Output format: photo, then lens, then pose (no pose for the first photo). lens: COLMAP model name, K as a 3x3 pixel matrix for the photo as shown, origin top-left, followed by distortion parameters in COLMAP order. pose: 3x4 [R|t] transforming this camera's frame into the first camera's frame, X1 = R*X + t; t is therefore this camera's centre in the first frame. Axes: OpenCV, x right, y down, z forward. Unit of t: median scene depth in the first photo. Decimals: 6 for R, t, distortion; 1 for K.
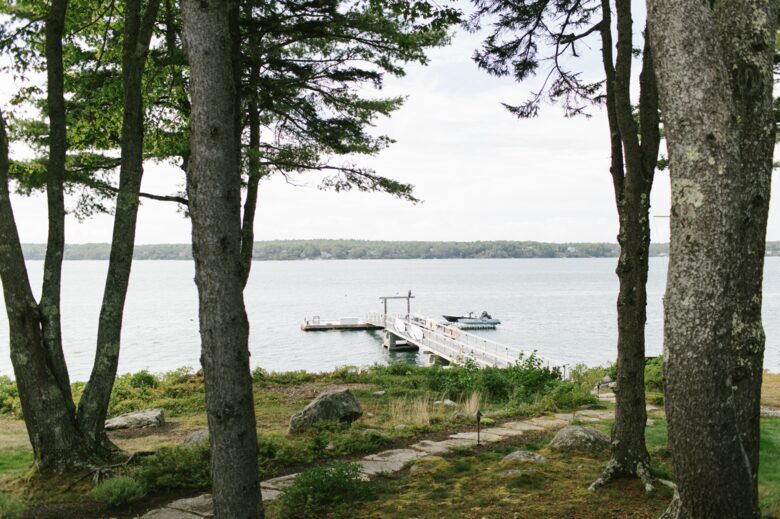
lens RADIAL K [[754.8, 0, 390.0], [0, 754.8, 259.5], [0, 0, 1]] dist [-0.062637, 0.020817]
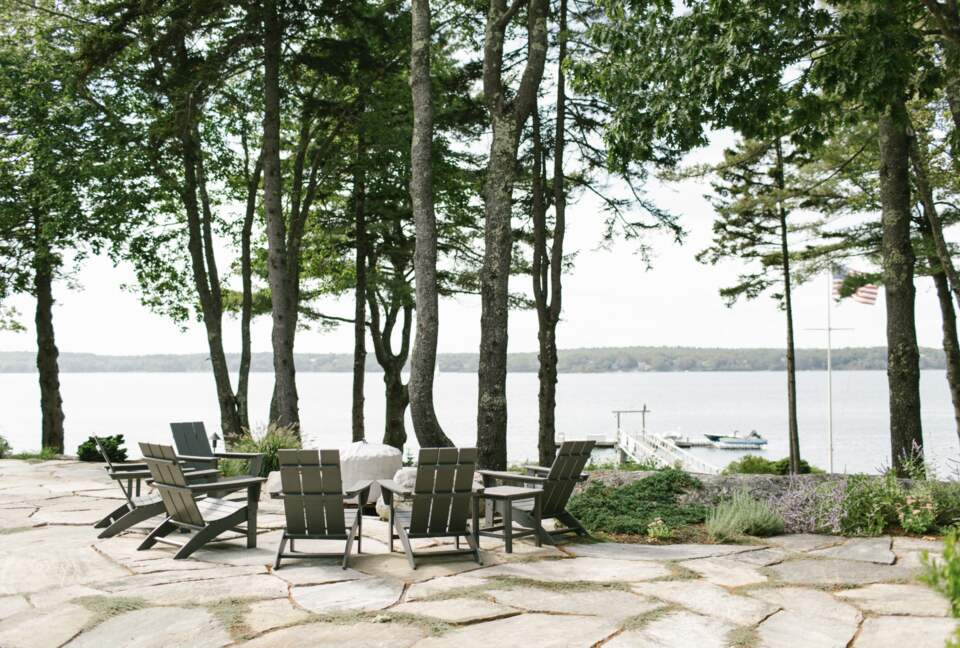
lens RADIAL K [[998.0, 0, 479.3], [0, 998.0, 342.0], [0, 0, 1]] dist [-0.220455, 0.542041]
pose [[0.962384, -0.007418, -0.271591, 0.030928], [-0.000877, 0.999537, -0.030409, 0.000244], [0.271691, 0.029503, 0.961932, -0.046840]]
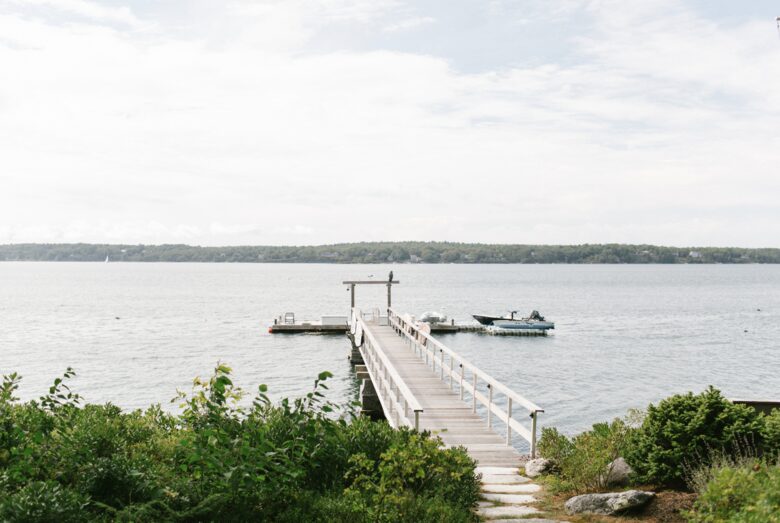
lens RADIAL K [[772.5, 0, 390.0], [0, 772.5, 261.5], [0, 0, 1]] dist [-0.091672, 0.138220]
pose [[0.988988, 0.004041, -0.147939, 0.023326], [-0.005596, 0.999933, -0.010099, 0.007354], [0.147888, 0.010816, 0.988945, 0.064291]]
